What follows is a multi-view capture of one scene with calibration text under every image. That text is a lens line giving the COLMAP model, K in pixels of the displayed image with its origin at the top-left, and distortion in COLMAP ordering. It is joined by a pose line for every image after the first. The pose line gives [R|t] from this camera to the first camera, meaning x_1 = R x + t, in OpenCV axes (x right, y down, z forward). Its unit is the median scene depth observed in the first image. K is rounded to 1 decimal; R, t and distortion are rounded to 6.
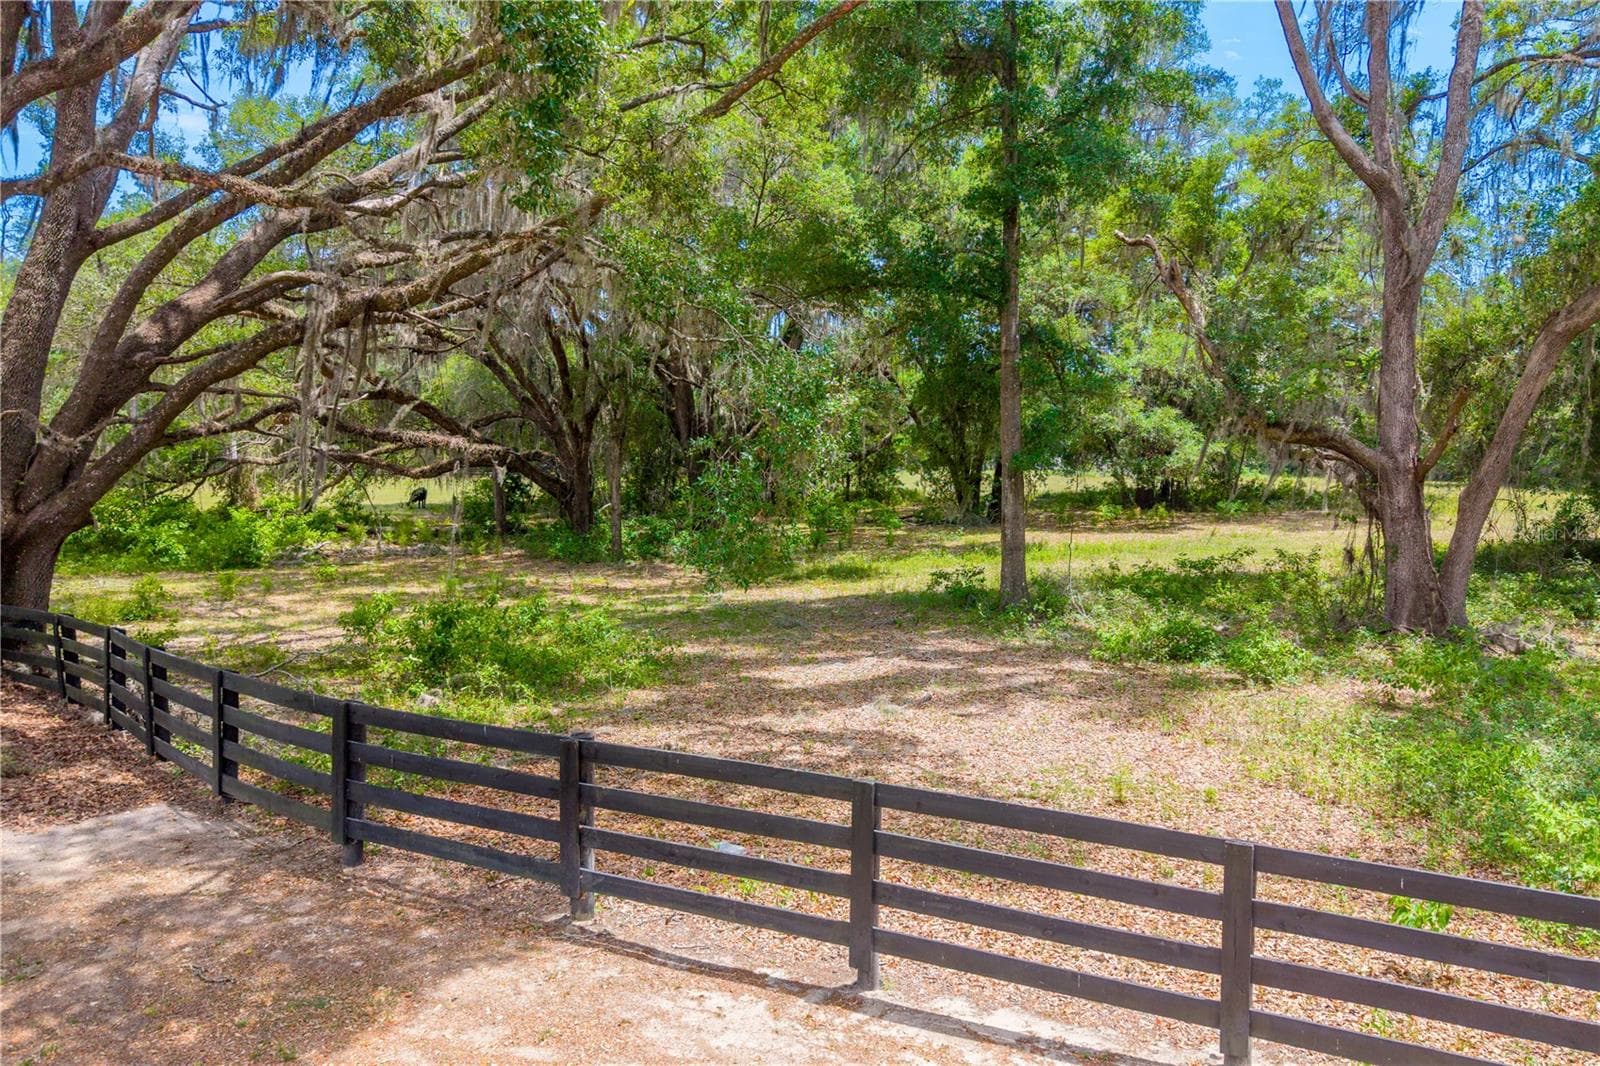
lens RADIAL K [[1354.8, 0, 809.7], [0, 1354.8, 529.5], [0, 0, 1]] dist [0.083148, -0.143659]
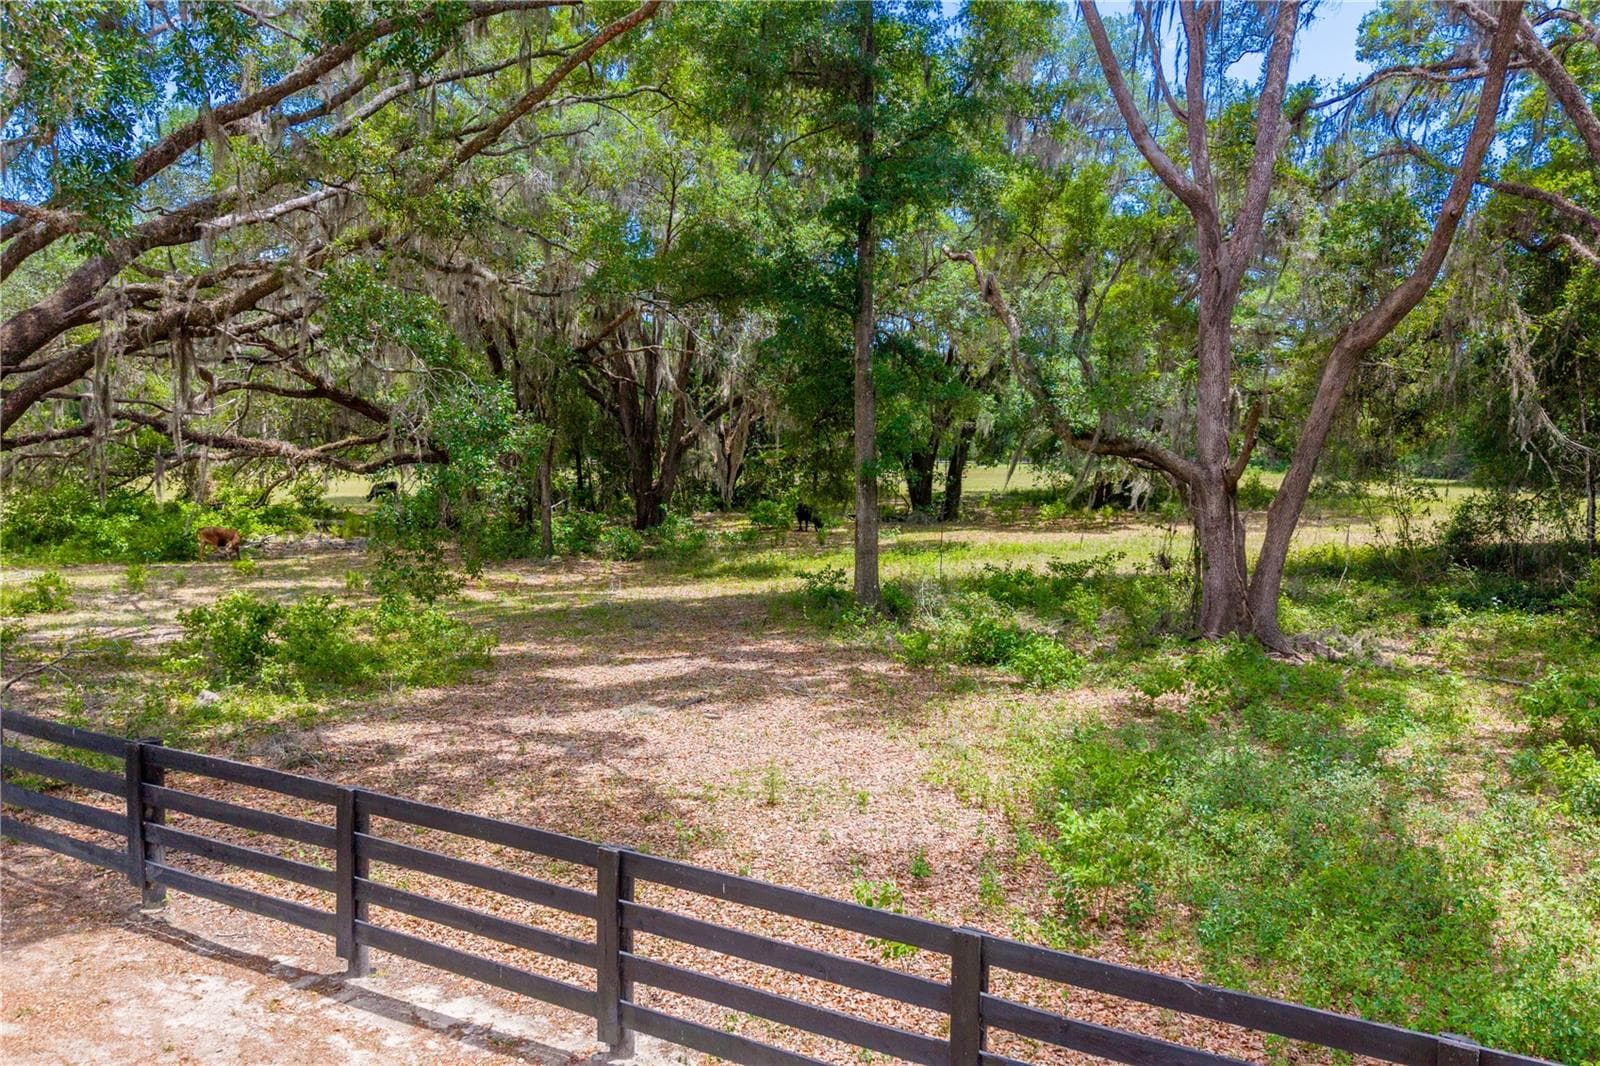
lens RADIAL K [[1354.8, 0, 809.7], [0, 1354.8, 529.5], [0, 0, 1]] dist [0.083148, -0.143659]
pose [[0.999051, 0.008943, -0.042633, 0.156037], [-0.008601, 0.999929, 0.008188, -0.011619], [0.042703, -0.007813, 0.999057, -0.026796]]
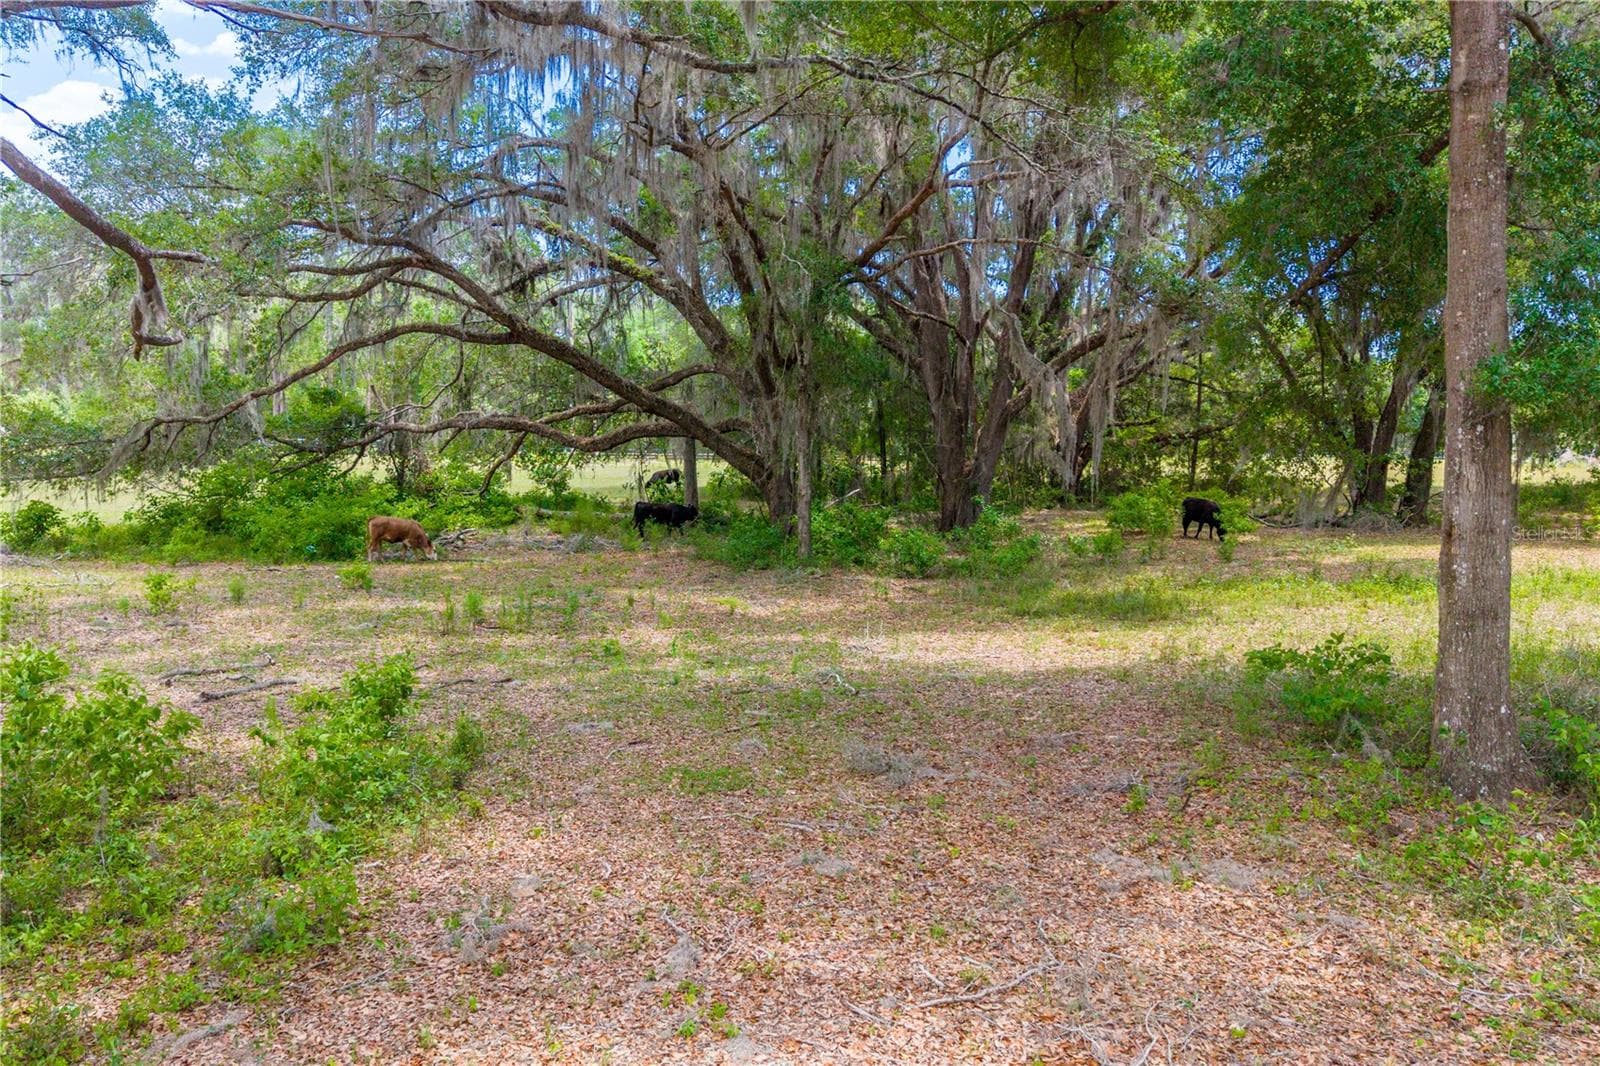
lens RADIAL K [[1226.8, 0, 796.7], [0, 1226.8, 572.7], [0, 0, 1]] dist [0.068850, -0.095901]
pose [[0.949824, 0.039696, -0.310255, 0.079716], [-0.026050, 0.998507, 0.048004, -0.007637], [0.311698, -0.037513, 0.949440, 0.637725]]
